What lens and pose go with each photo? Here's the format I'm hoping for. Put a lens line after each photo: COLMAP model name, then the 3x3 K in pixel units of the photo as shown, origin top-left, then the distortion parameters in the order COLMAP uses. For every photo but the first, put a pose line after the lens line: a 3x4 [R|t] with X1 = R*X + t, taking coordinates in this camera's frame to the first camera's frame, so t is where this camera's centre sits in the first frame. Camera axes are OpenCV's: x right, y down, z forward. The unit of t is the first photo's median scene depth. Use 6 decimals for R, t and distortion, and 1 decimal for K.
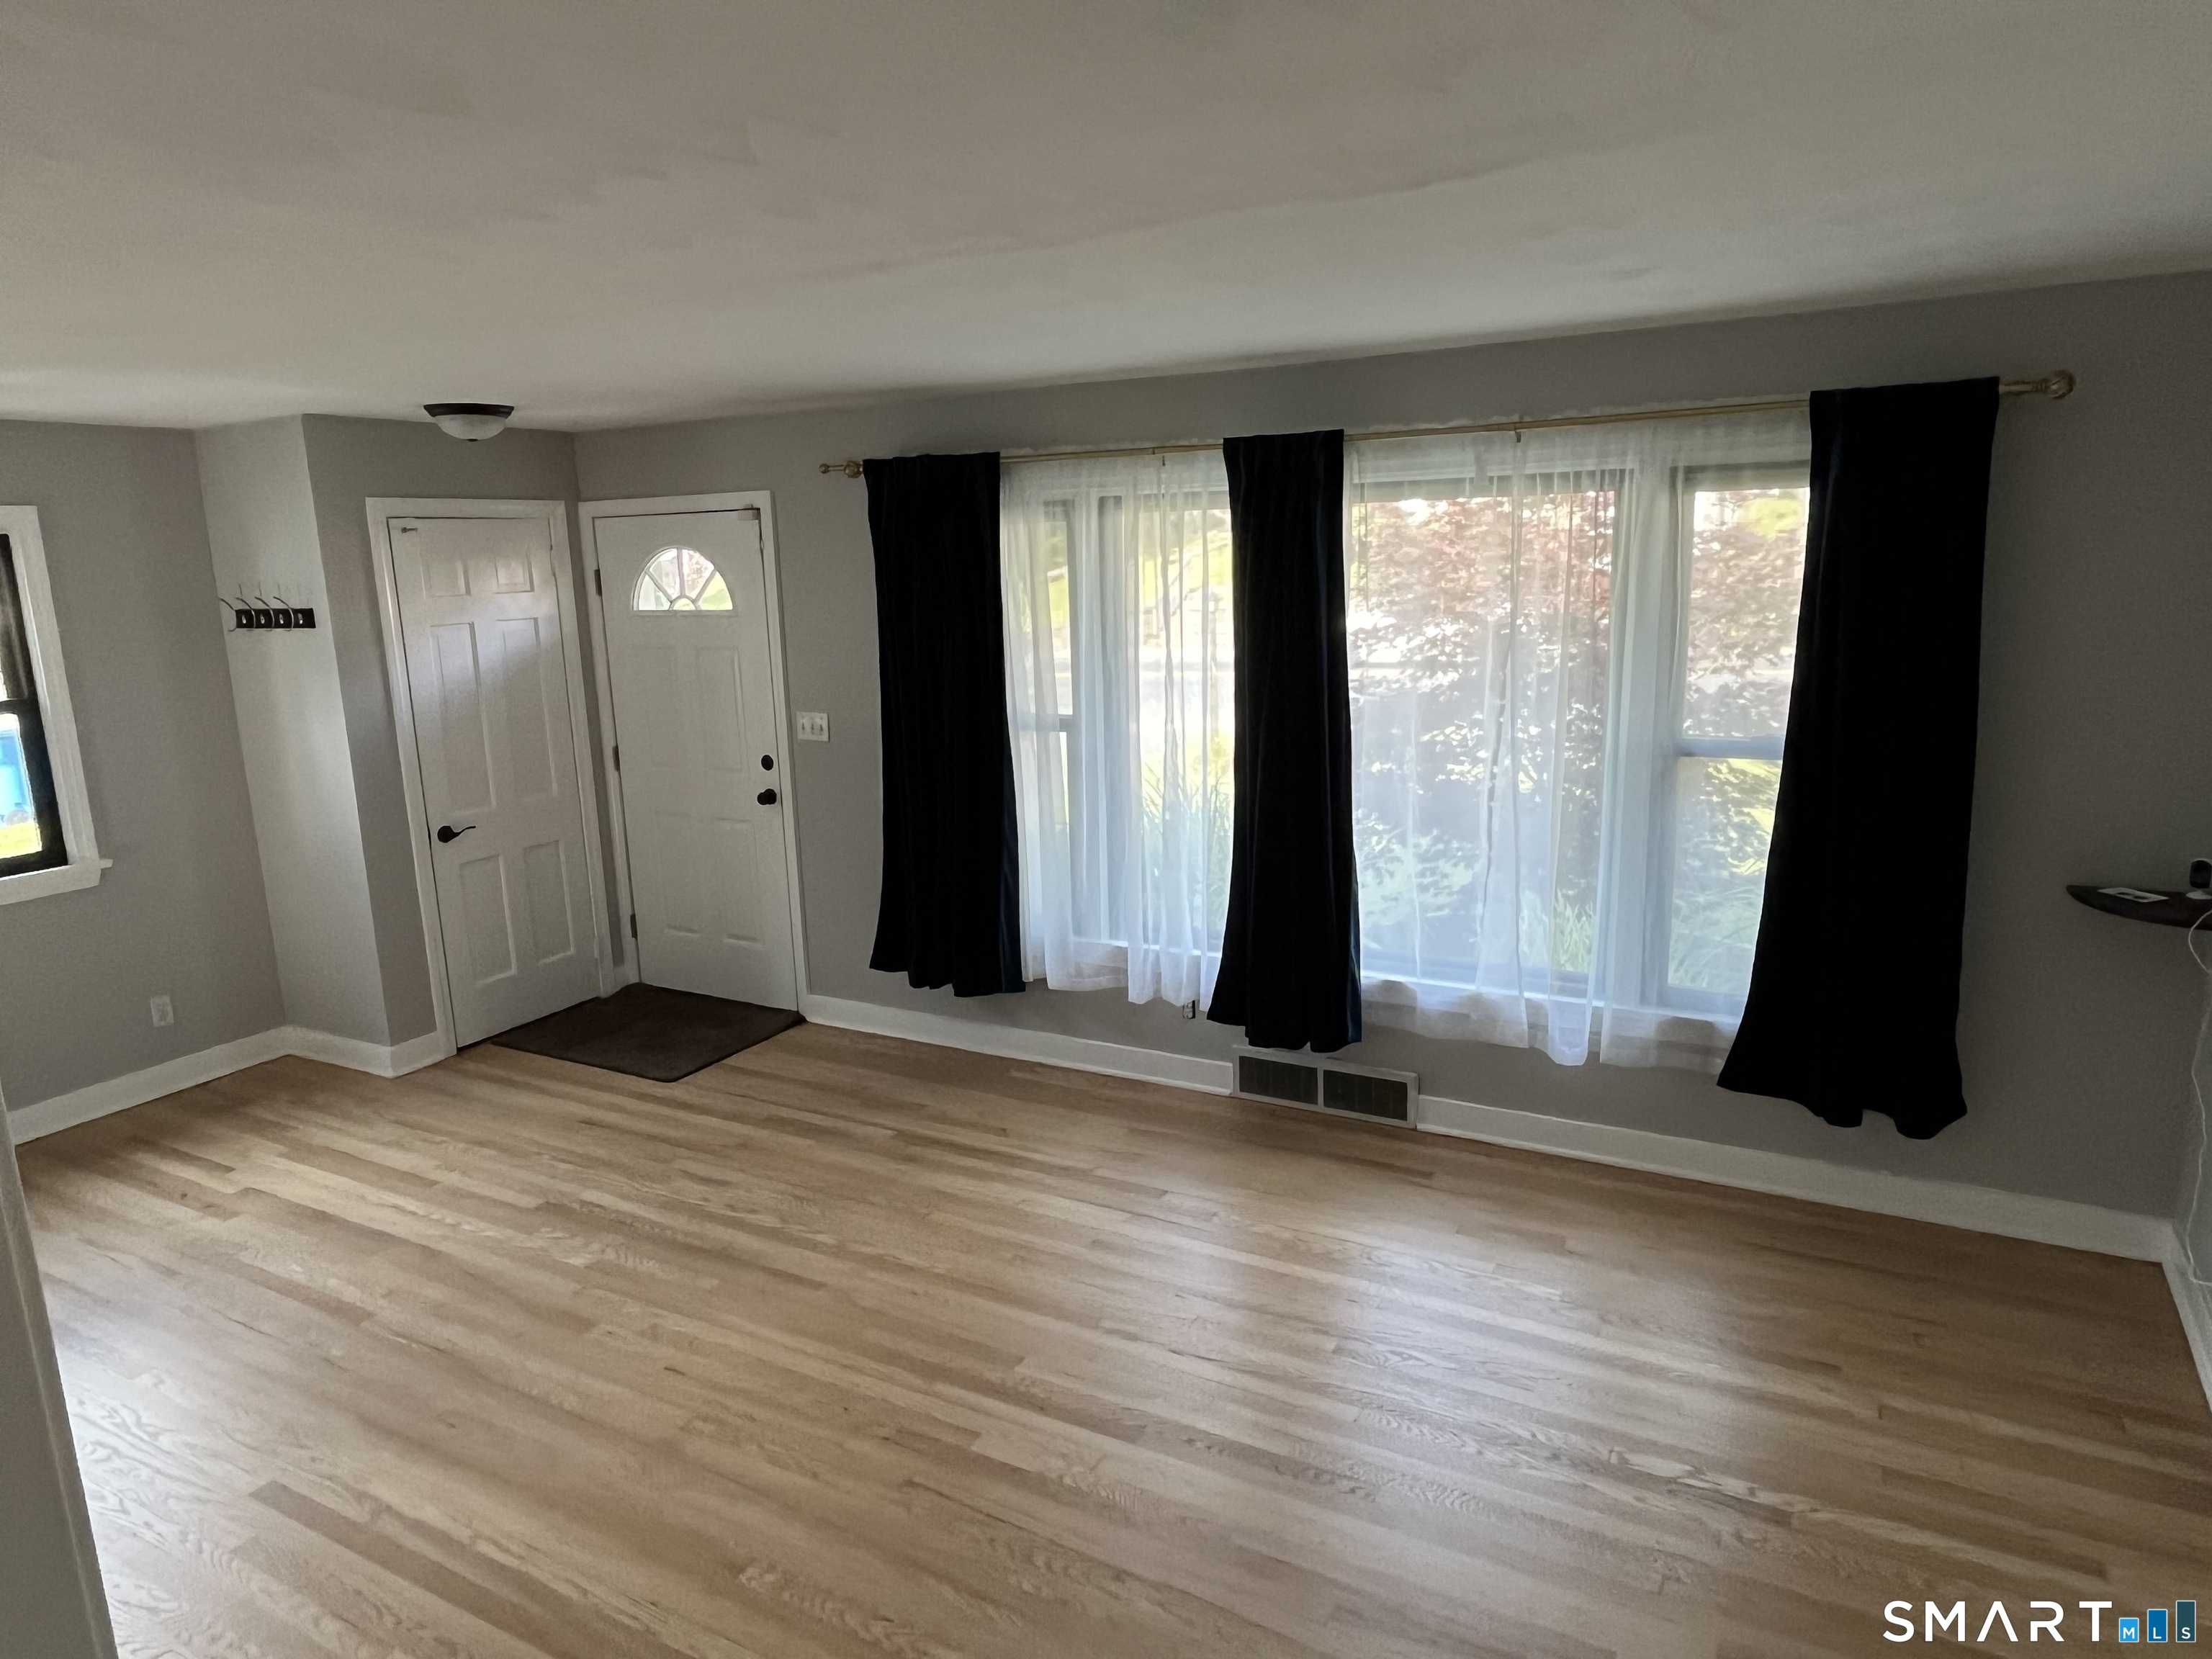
lens RADIAL K [[1399.6, 0, 1106.8], [0, 1399.6, 826.5], [0, 0, 1]] dist [-0.000612, -0.003107]
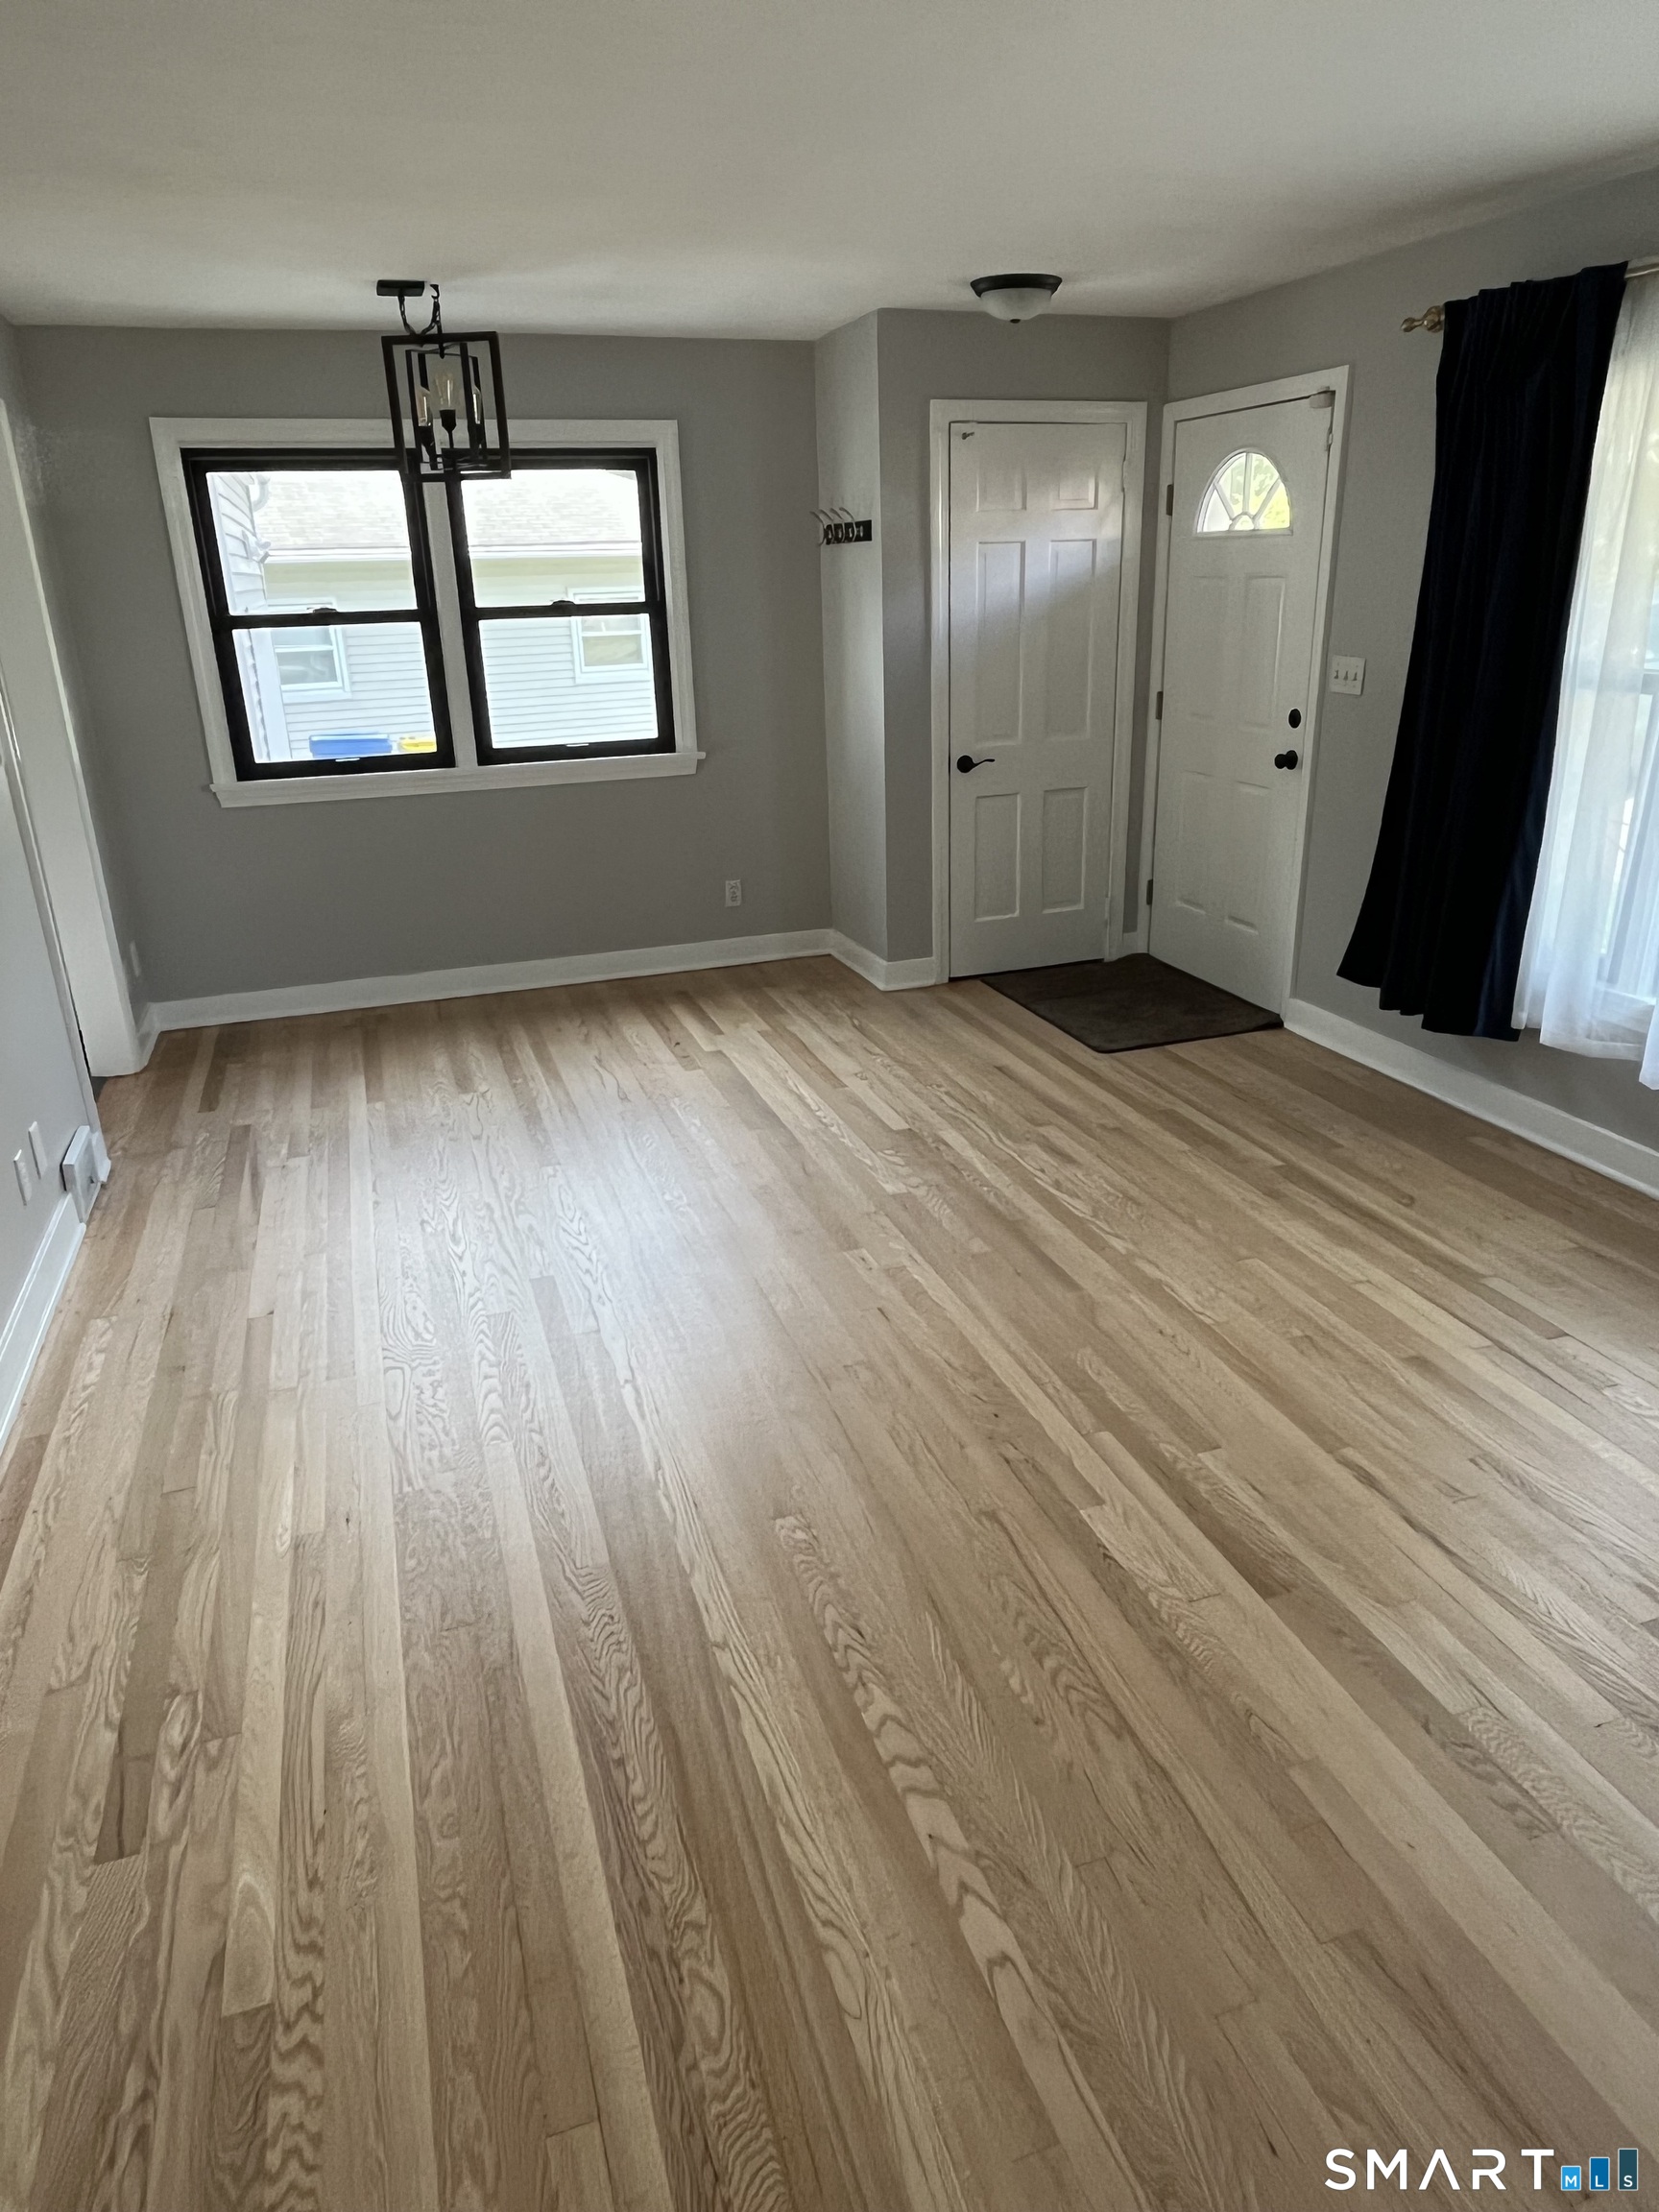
lens RADIAL K [[1399.6, 0, 839.1], [0, 1399.6, 1100.0], [0, 0, 1]] dist [-0.000612, -0.003107]
pose [[0.746151, 0.247499, -0.618063, 0.151210], [-0.129125, 0.964504, 0.230344, 0.020124], [0.653135, -0.092065, 0.751624, 0.181318]]
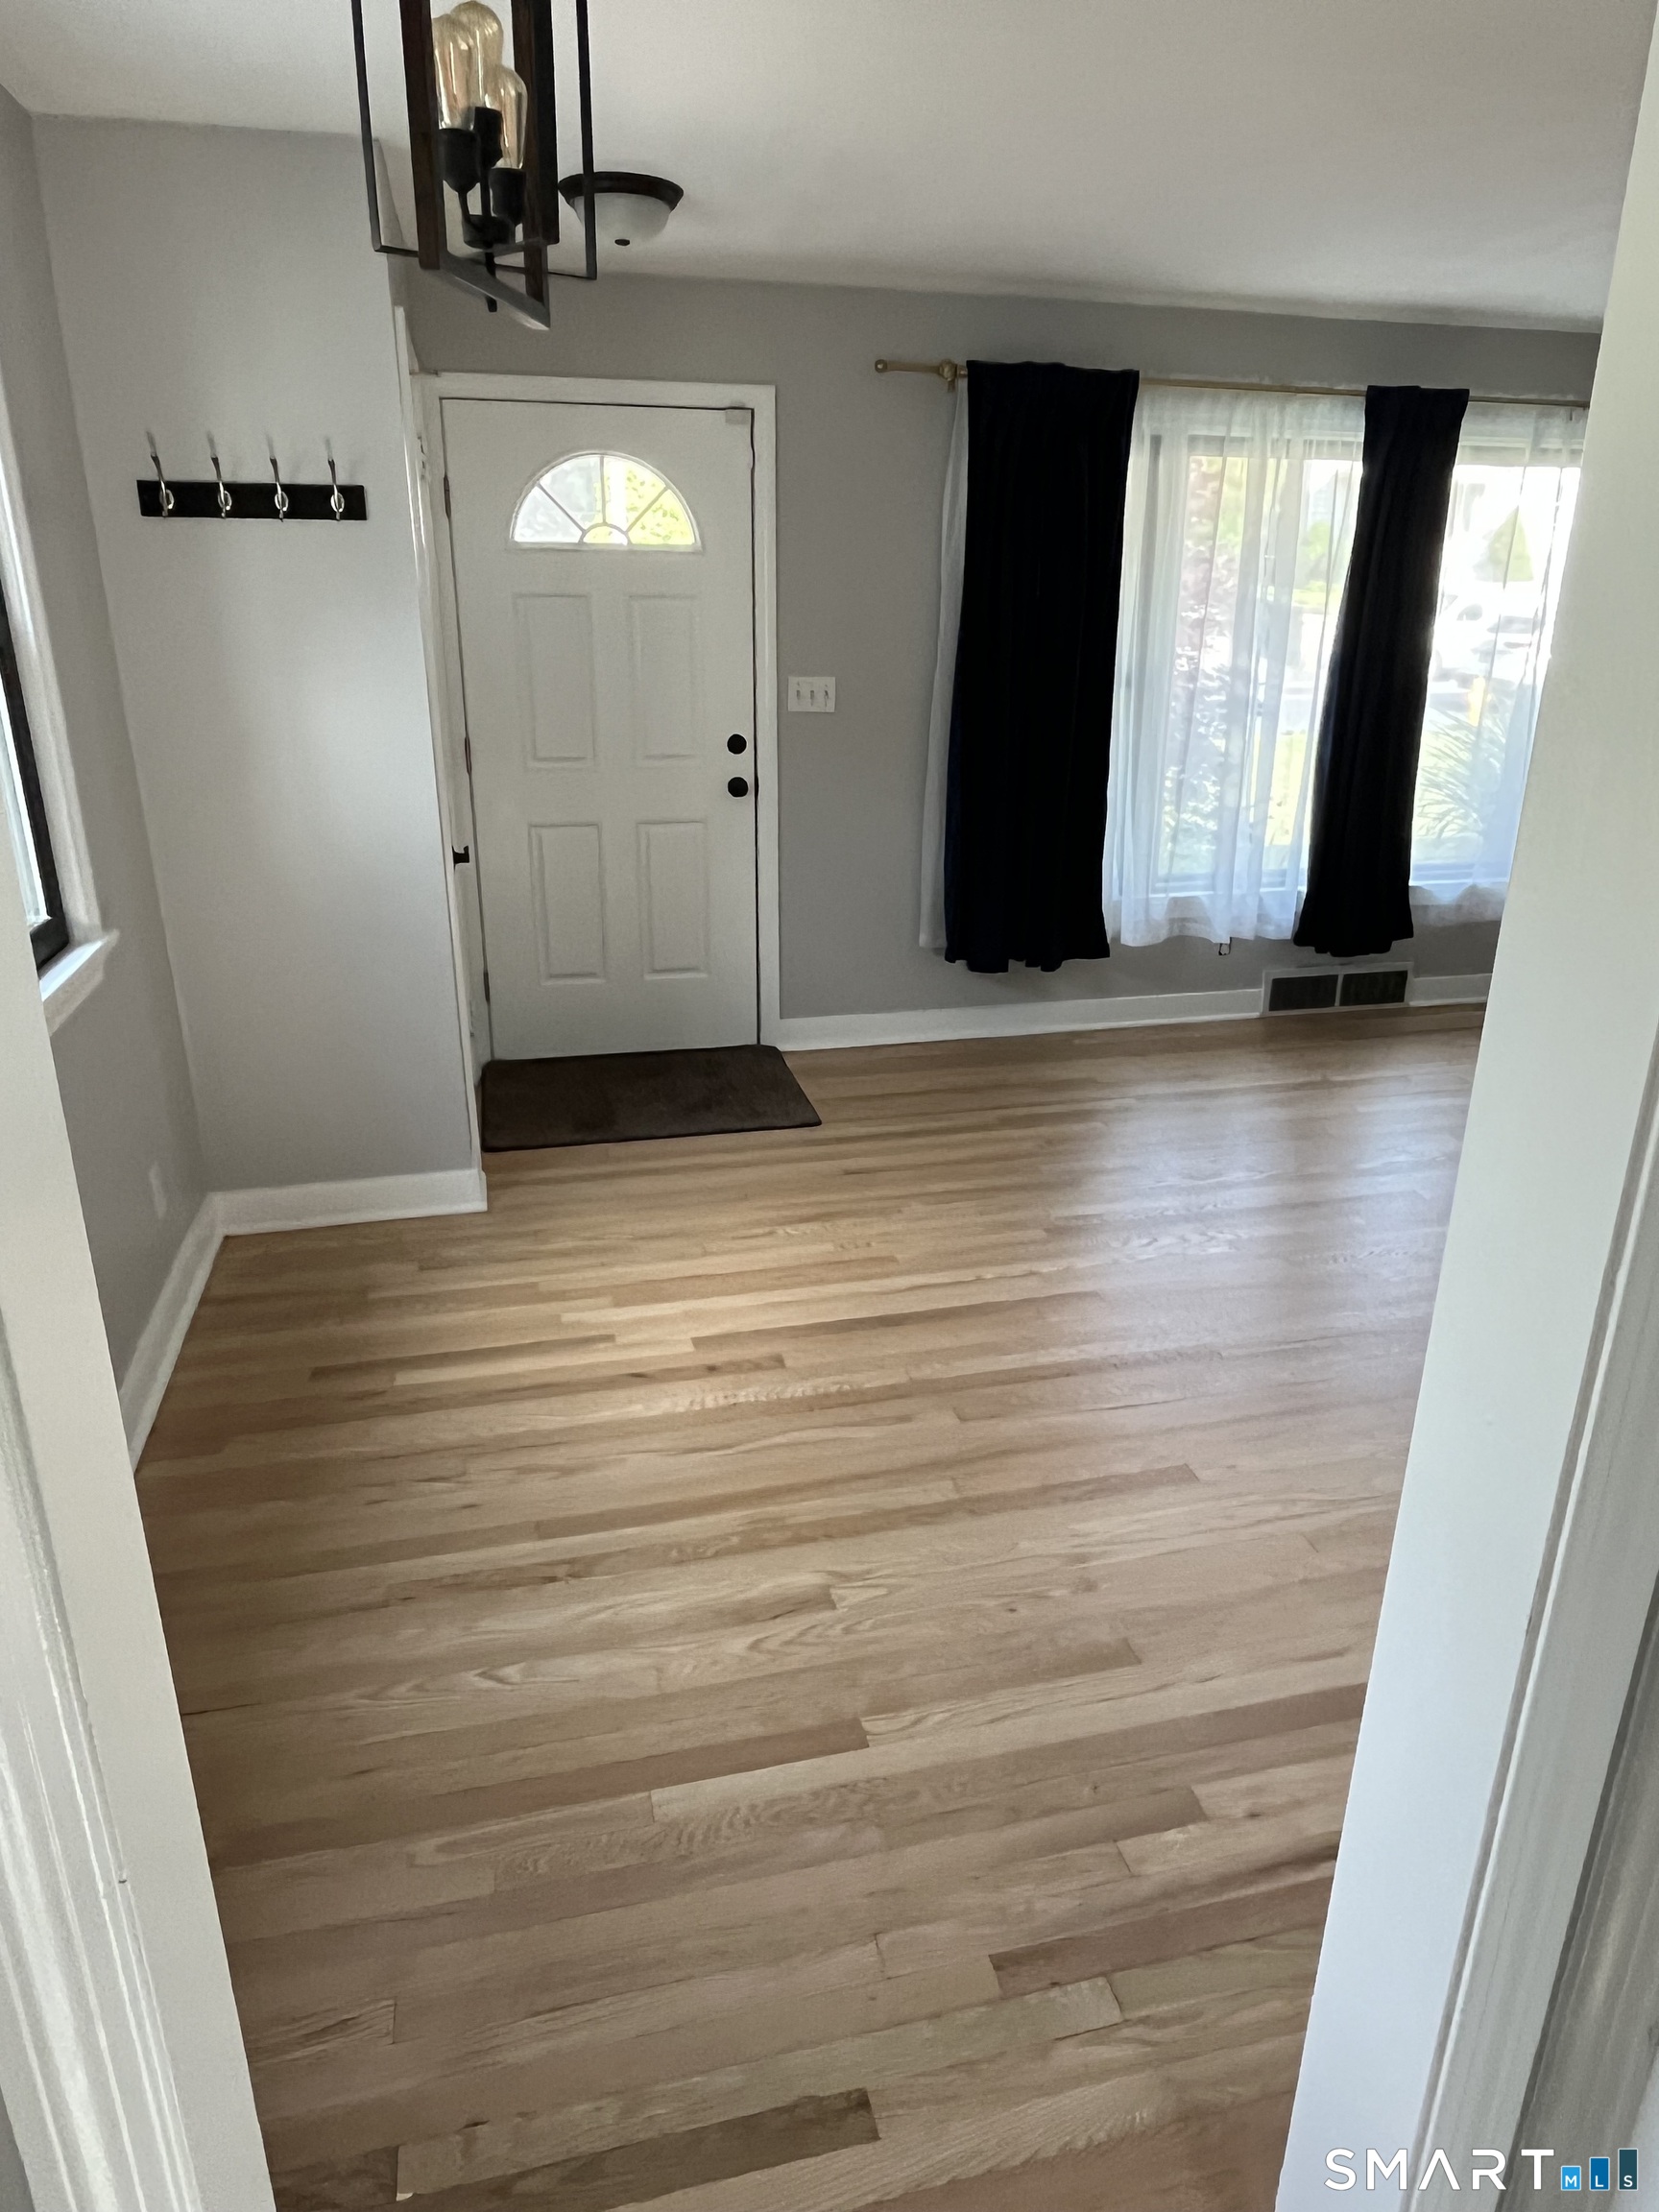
lens RADIAL K [[1399.6, 0, 831.6], [0, 1399.6, 1111.3], [0, 0, 1]] dist [-0.000612, -0.003107]
pose [[0.723557, -0.202672, 0.659840, -0.891566], [0.103933, 0.977014, 0.186124, 0.020146], [-0.682395, -0.066093, 0.727989, 0.397662]]
